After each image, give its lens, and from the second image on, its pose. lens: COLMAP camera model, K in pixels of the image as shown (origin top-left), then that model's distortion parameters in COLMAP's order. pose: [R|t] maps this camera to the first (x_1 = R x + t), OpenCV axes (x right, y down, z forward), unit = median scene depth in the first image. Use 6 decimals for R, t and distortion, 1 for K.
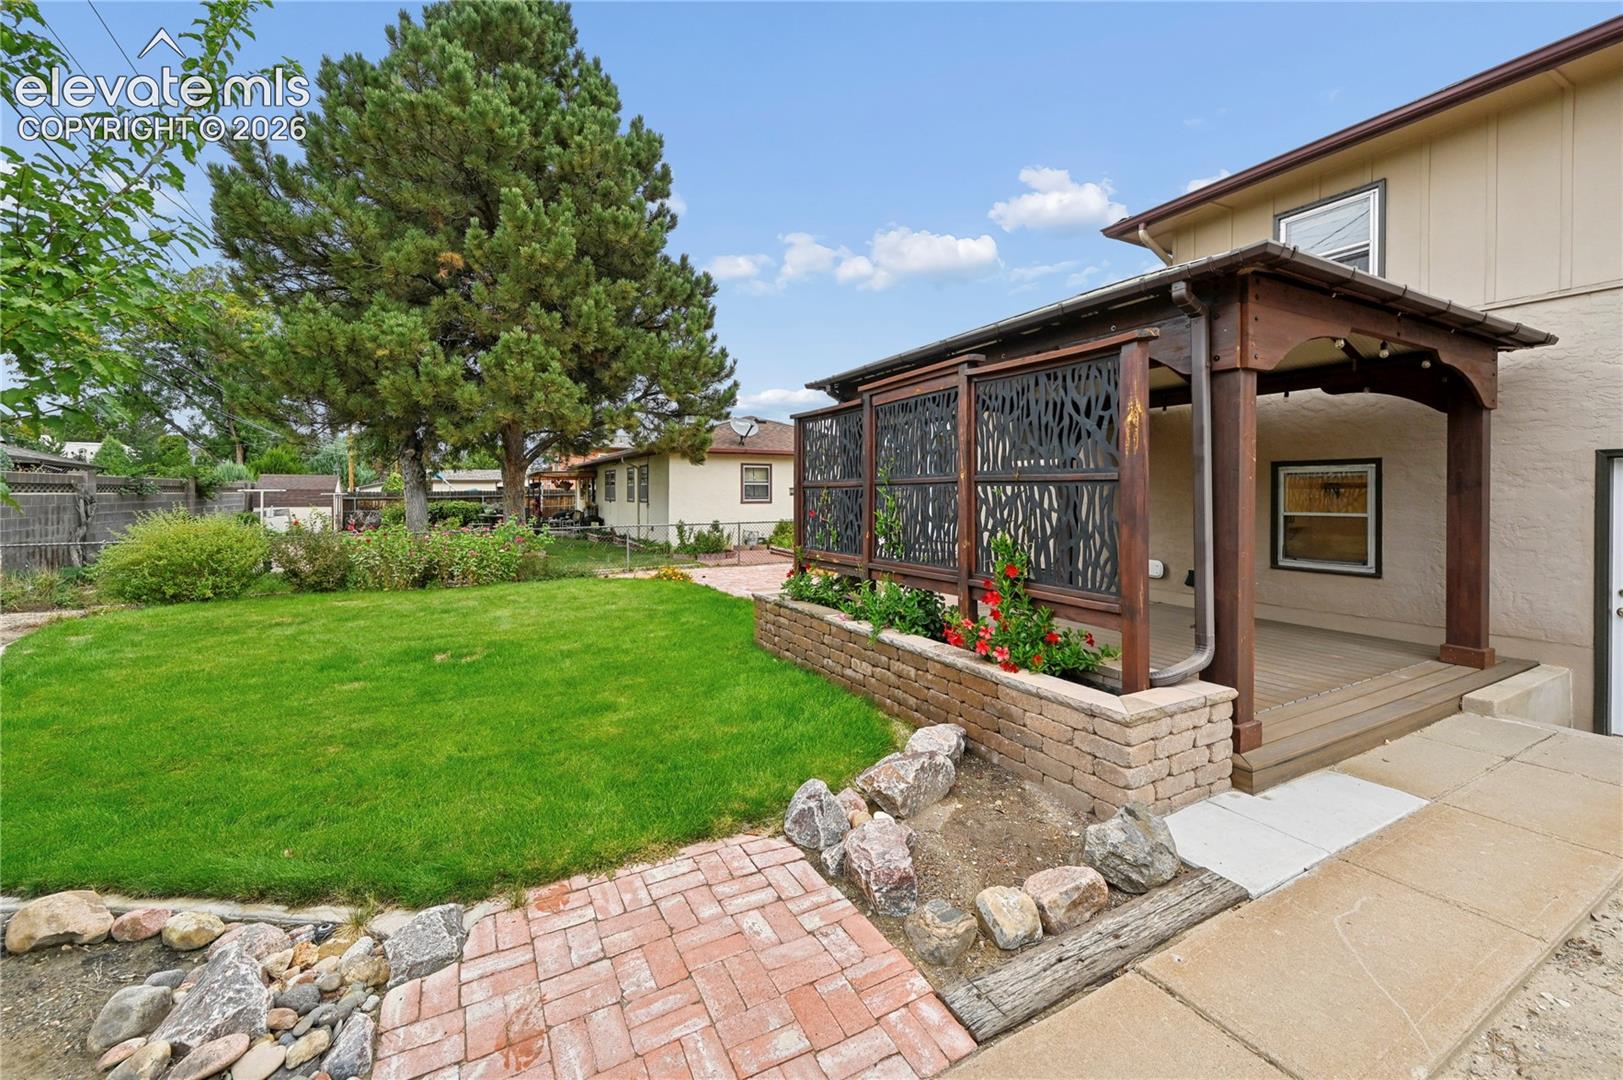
lens RADIAL K [[655.8, 0, 818.7], [0, 655.8, 505.5], [0, 0, 1]] dist [0.000362, 0.000091]
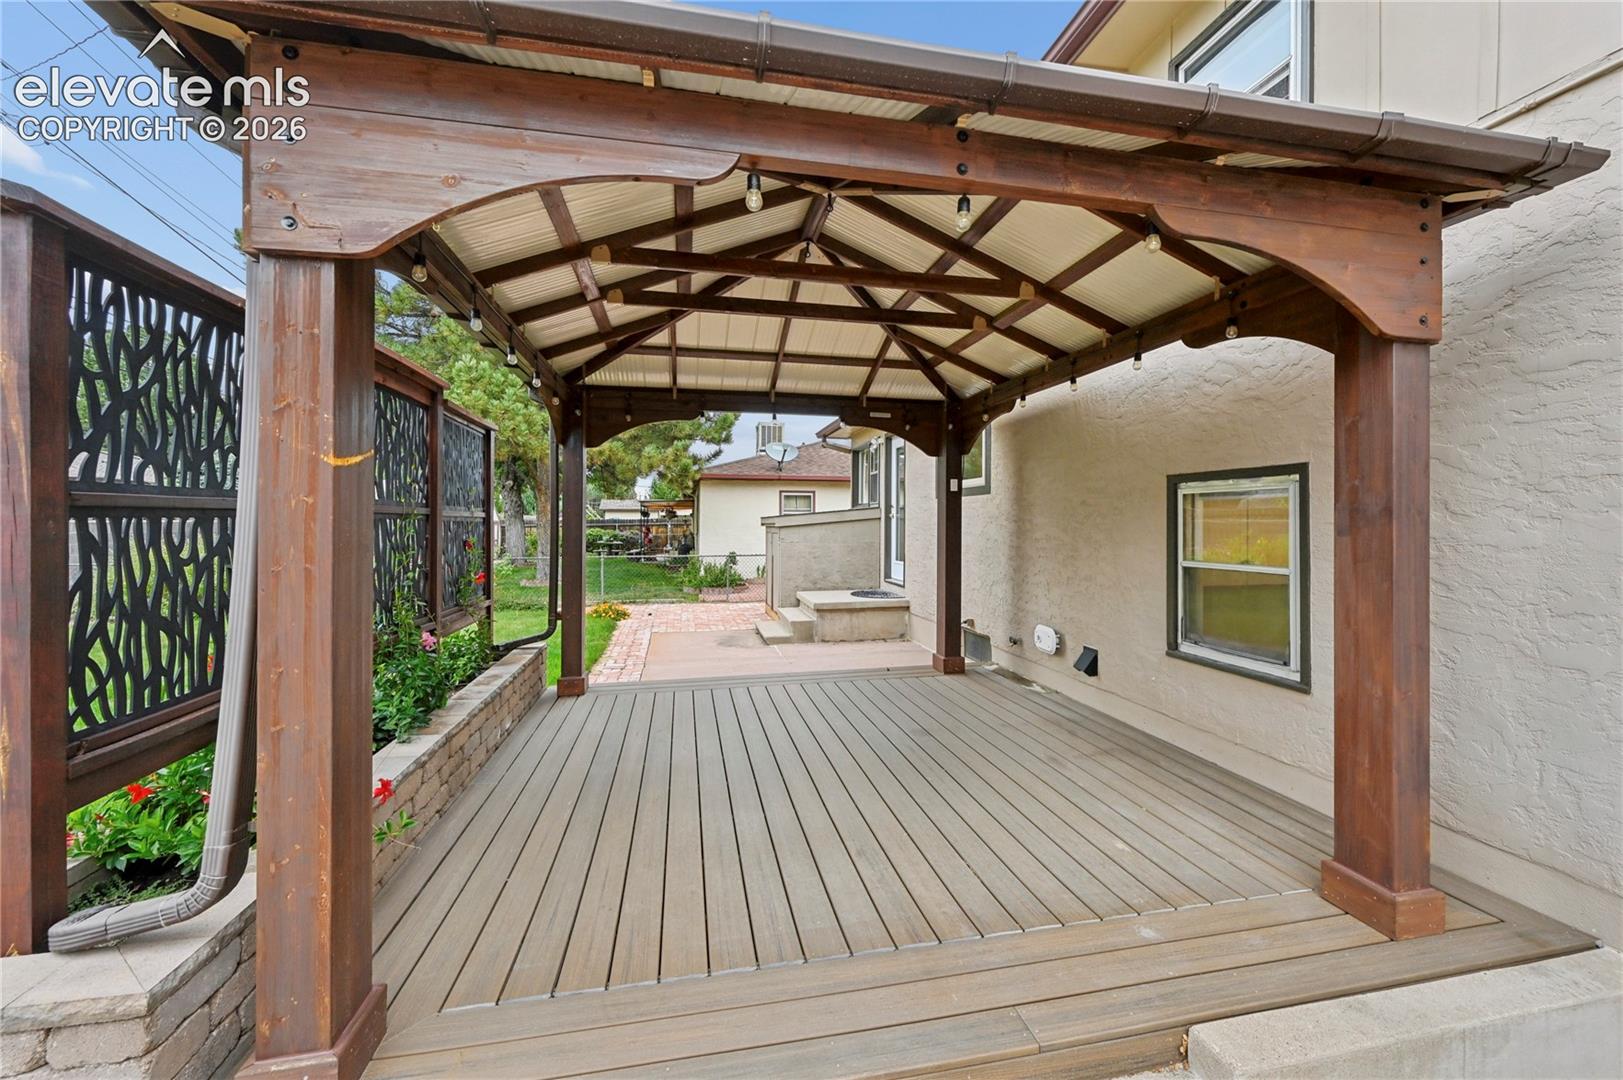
lens RADIAL K [[655.3, 0, 820.0], [0, 655.3, 524.9], [0, 0, 1]] dist [0.000192, 0.000235]
pose [[0.956650, 0.004784, -0.291201, 0.633677], [-0.008960, 0.999875, -0.013010, -0.012668], [0.291102, 0.015056, 0.956573, 0.385180]]
